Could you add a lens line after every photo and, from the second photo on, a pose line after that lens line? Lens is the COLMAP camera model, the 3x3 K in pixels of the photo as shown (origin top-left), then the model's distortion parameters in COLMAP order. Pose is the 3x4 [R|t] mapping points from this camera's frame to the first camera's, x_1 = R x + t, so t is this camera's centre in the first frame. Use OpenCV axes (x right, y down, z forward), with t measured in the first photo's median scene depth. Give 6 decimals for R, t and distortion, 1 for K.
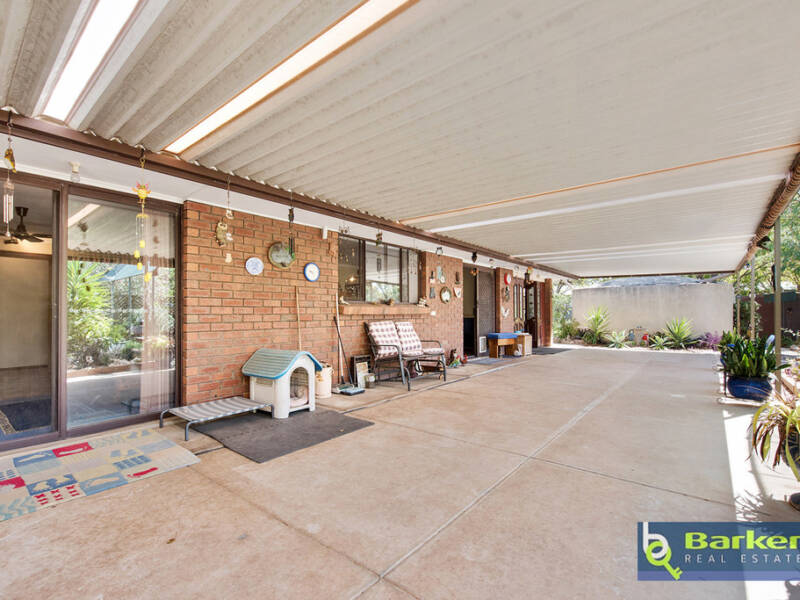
lens RADIAL K [[382.0, 0, 396.8], [0, 382.0, 304.4], [0, 0, 1]] dist [-0.003466, 0.000357]
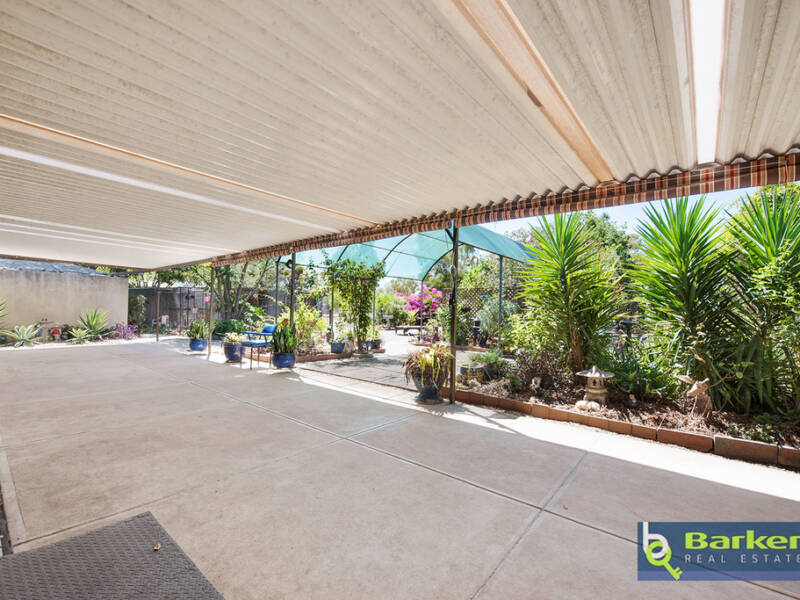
lens RADIAL K [[365.5, 0, 397.3], [0, 365.5, 301.5], [0, 0, 1]] dist [0.000700, -0.001093]
pose [[0.009796, 0.025464, 0.999628, -0.487555], [-0.046581, 0.998602, -0.024982, 0.005256], [-0.998866, -0.046319, 0.010969, 0.542411]]
